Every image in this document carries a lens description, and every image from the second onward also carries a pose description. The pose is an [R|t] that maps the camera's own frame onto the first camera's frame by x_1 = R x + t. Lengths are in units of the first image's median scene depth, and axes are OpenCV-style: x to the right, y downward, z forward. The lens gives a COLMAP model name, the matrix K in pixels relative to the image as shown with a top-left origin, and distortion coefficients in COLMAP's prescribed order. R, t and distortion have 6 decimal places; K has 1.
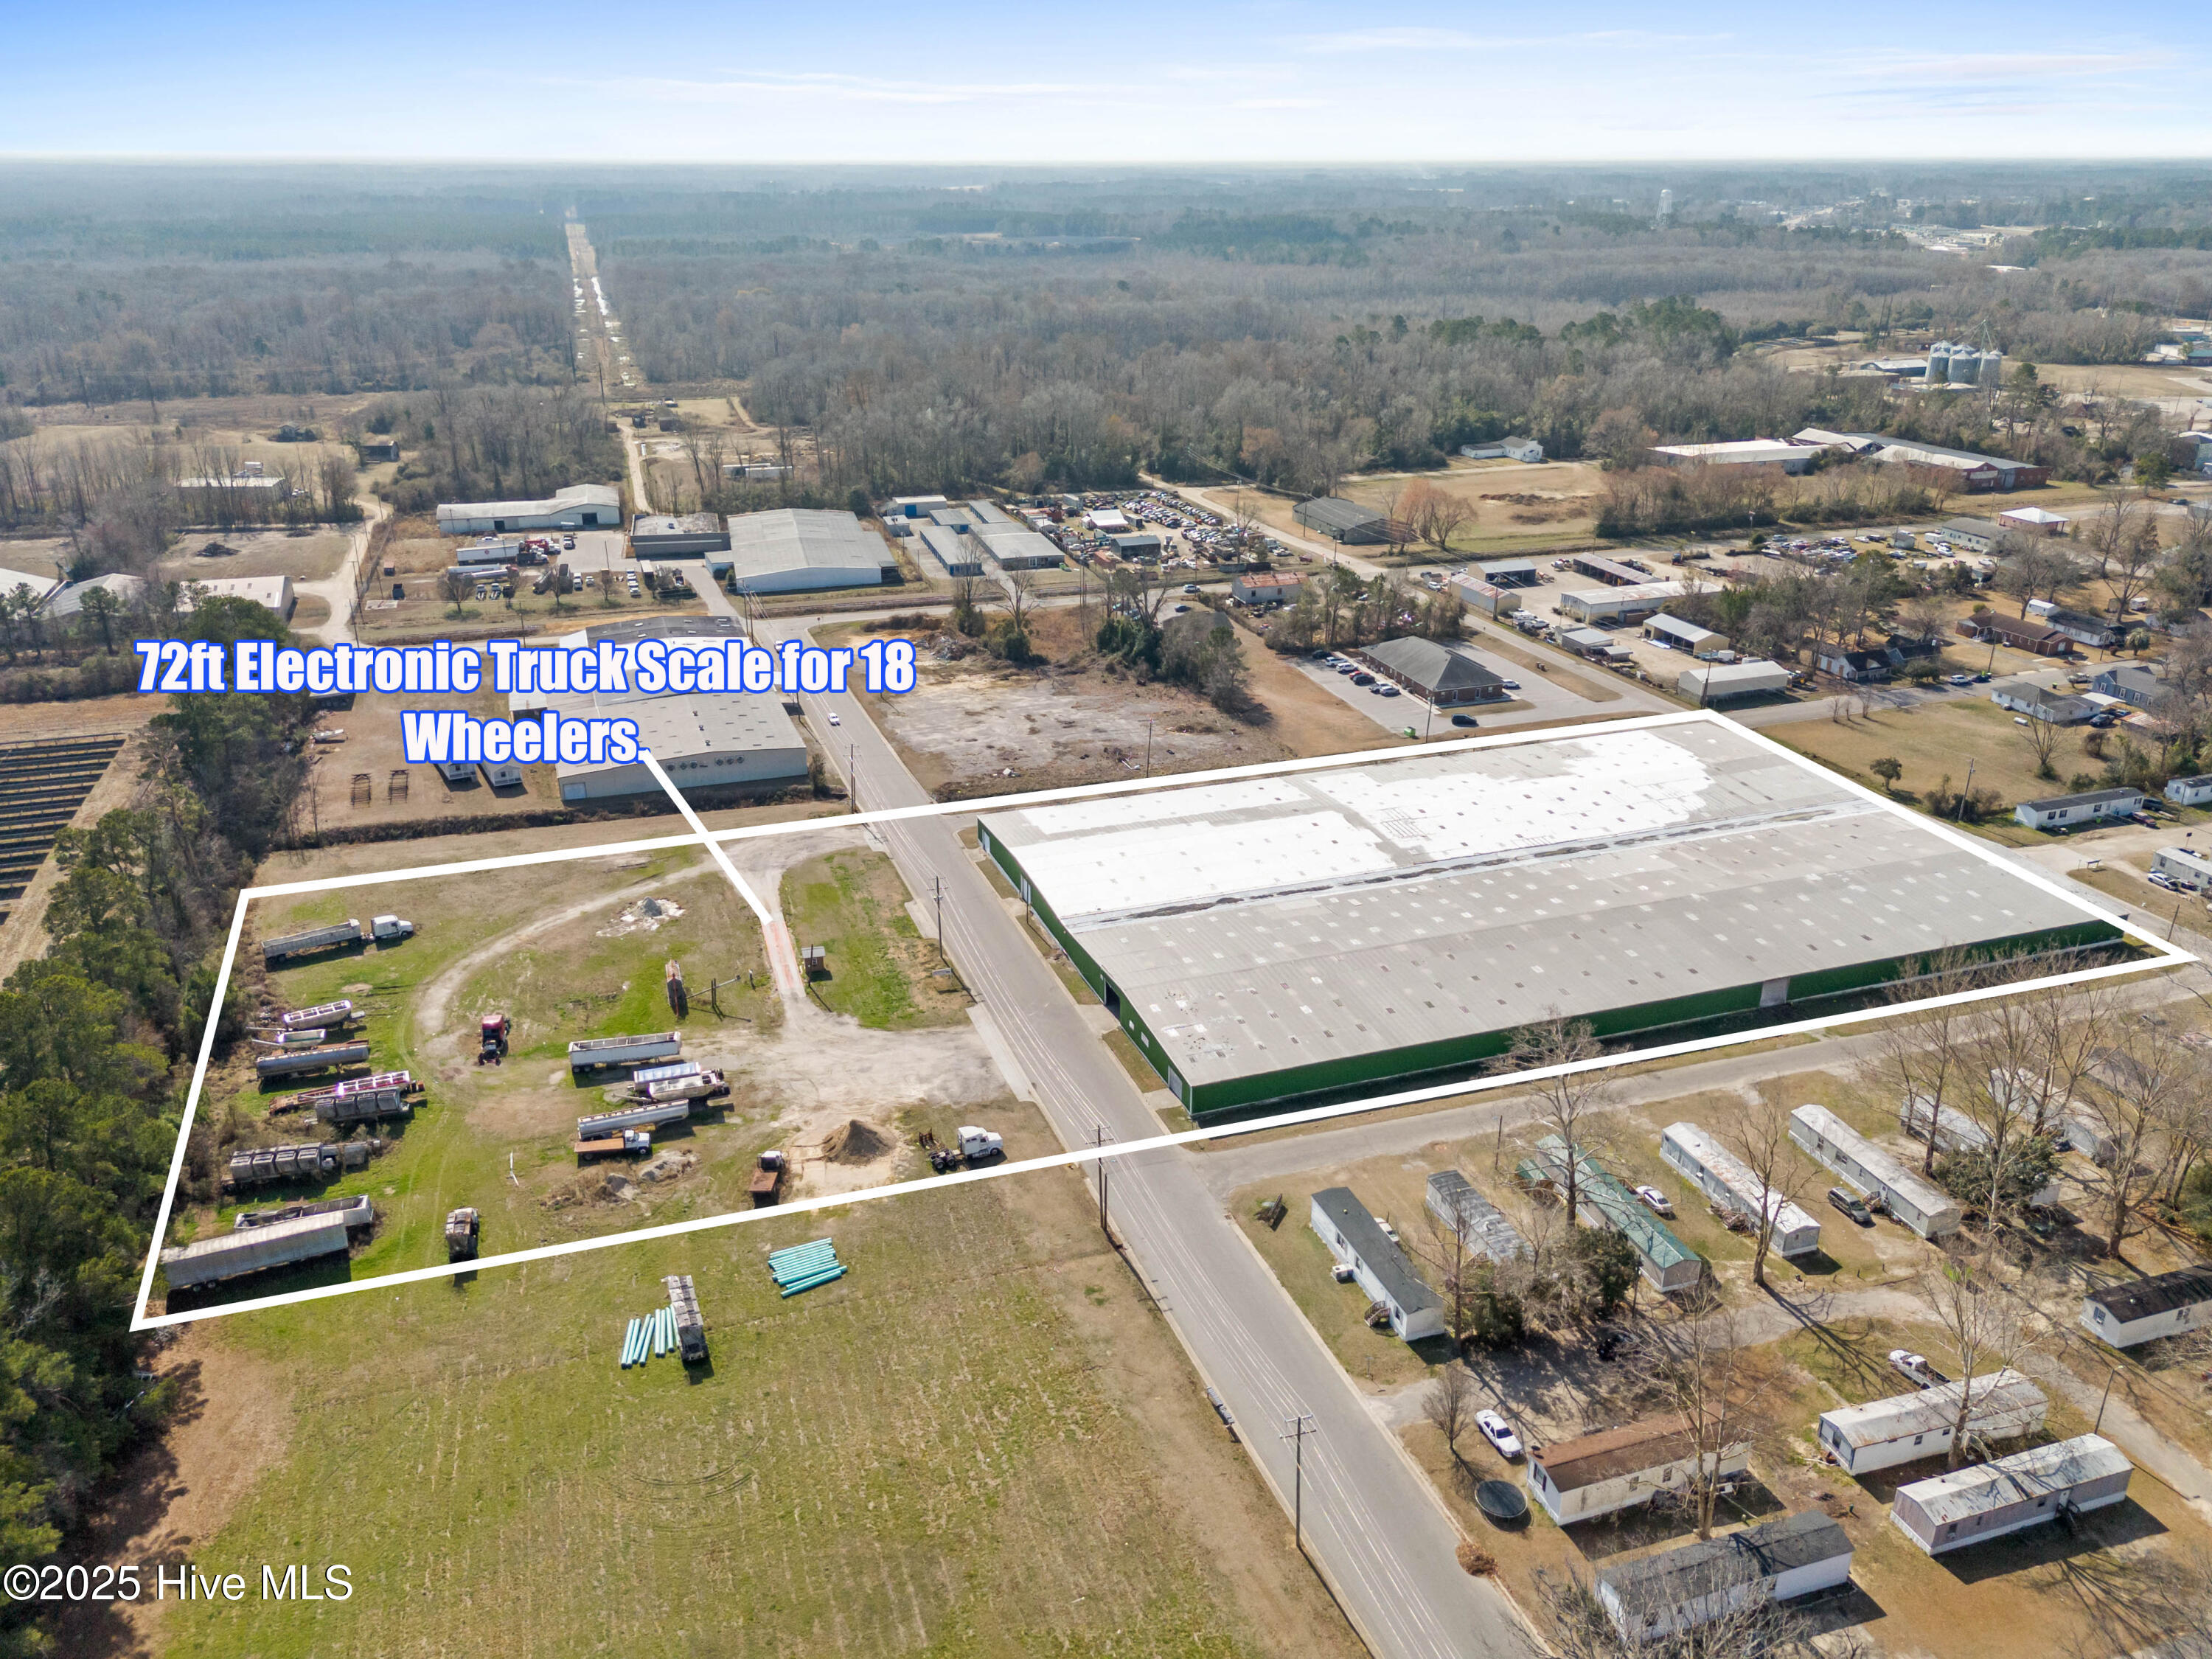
lens RADIAL K [[1626.1, 0, 1106.0], [0, 1626.1, 829.5], [0, 0, 1]] dist [0.070243, -0.064323]
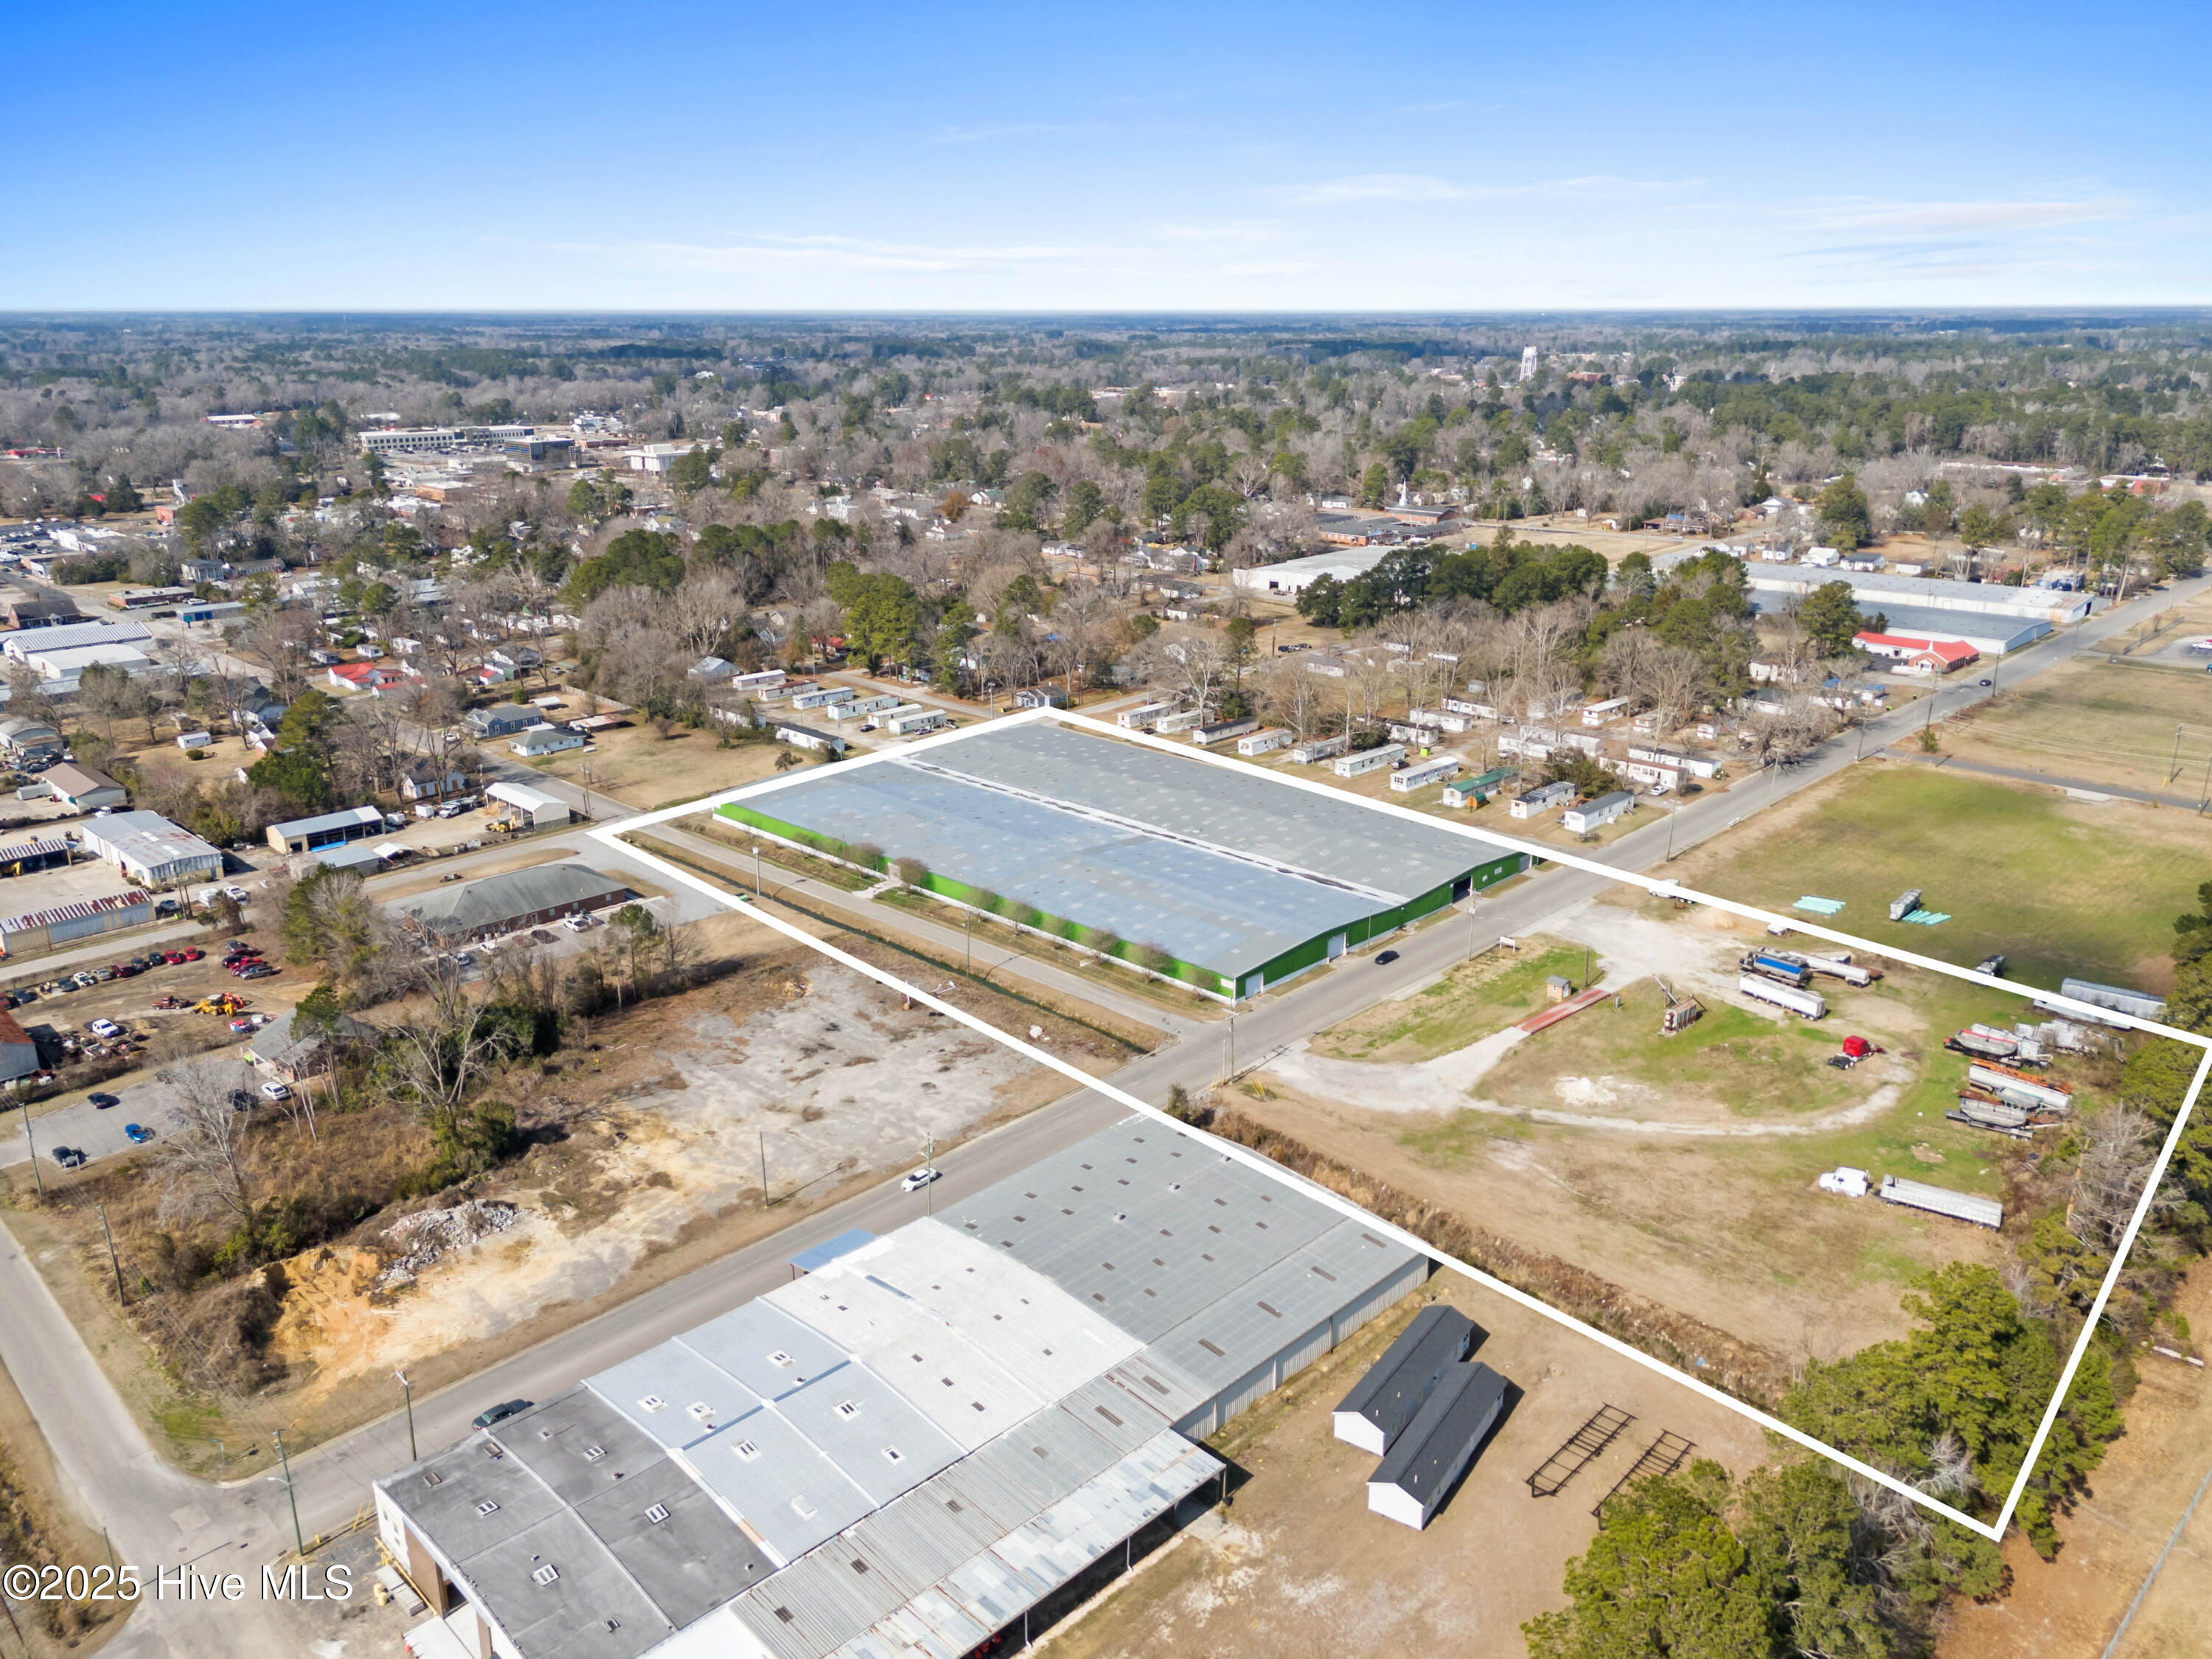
lens RADIAL K [[1626.1, 0, 1106.0], [0, 1626.1, 829.5], [0, 0, 1]] dist [0.070243, -0.064323]
pose [[-0.394793, -0.304693, 0.866776, -0.593071], [0.347687, 0.823703, 0.447914, -0.374021], [-0.850442, 0.478200, -0.219255, 0.843974]]
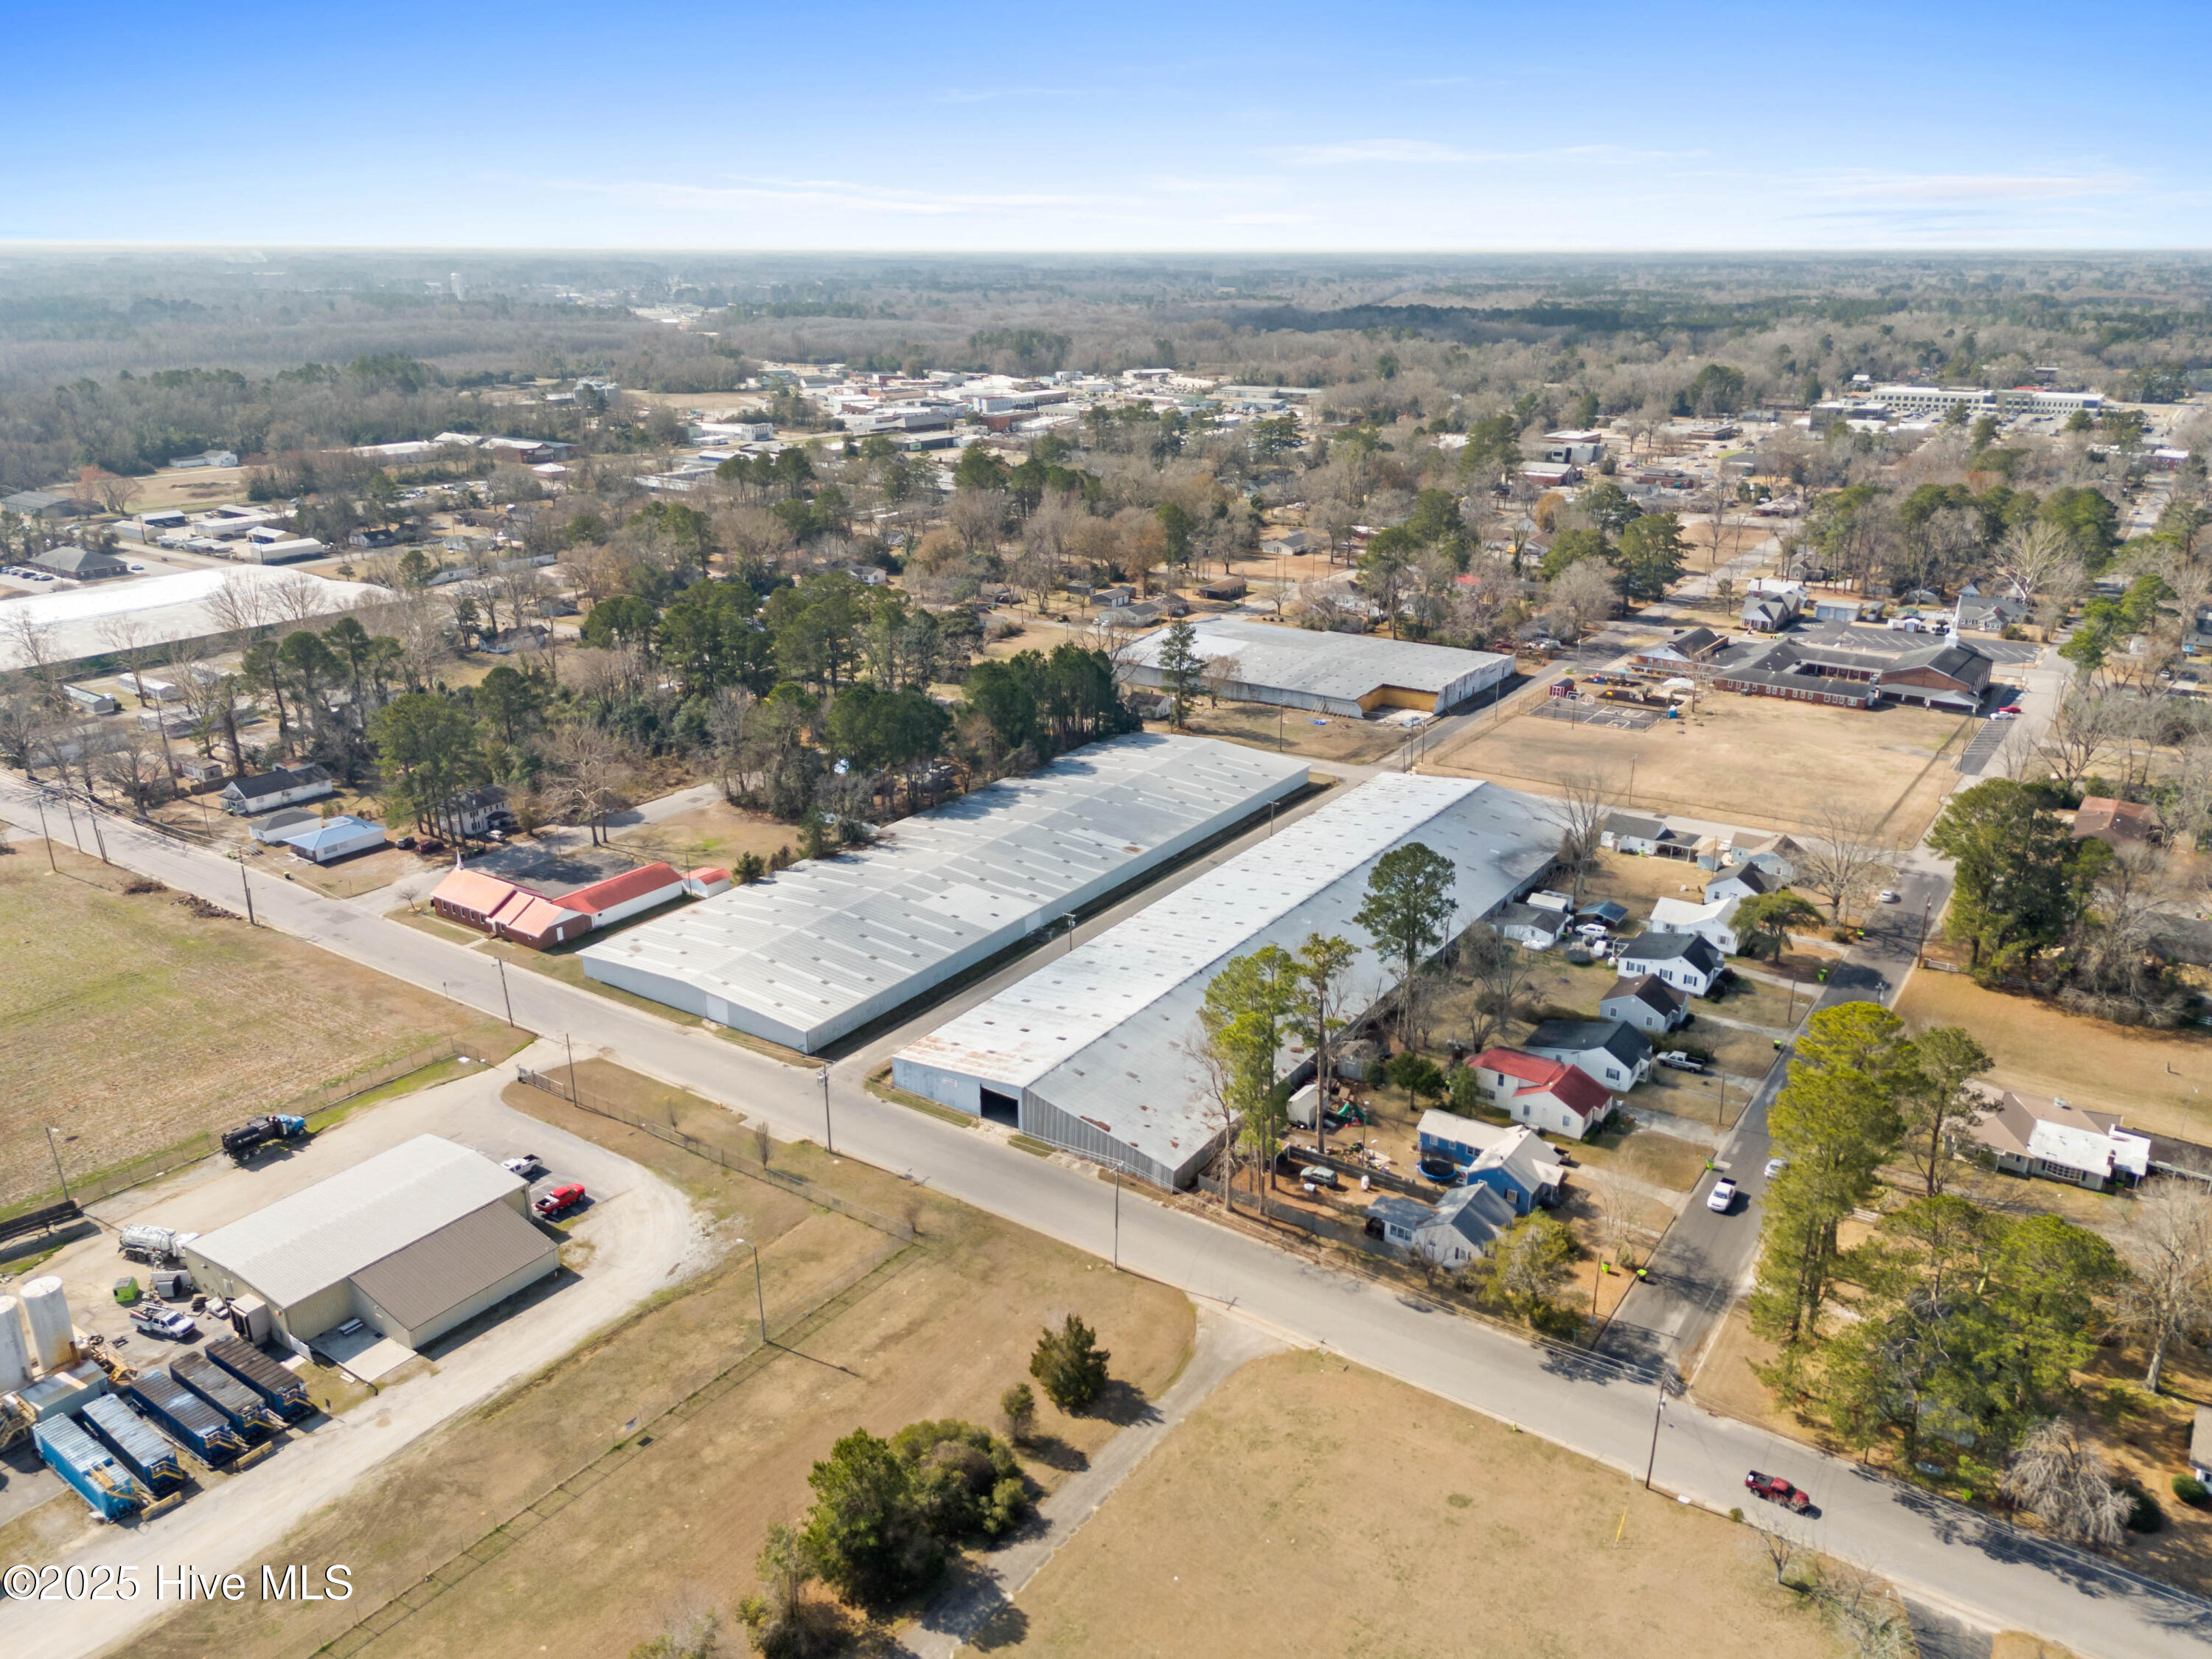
lens RADIAL K [[1626.1, 0, 1106.0], [0, 1626.1, 829.5], [0, 0, 1]] dist [0.070243, -0.064323]
pose [[0.820415, -0.195416, 0.537337, 0.095110], [0.220358, 0.975249, 0.018228, 0.306177], [-0.527600, 0.103451, 0.843171, -0.756570]]
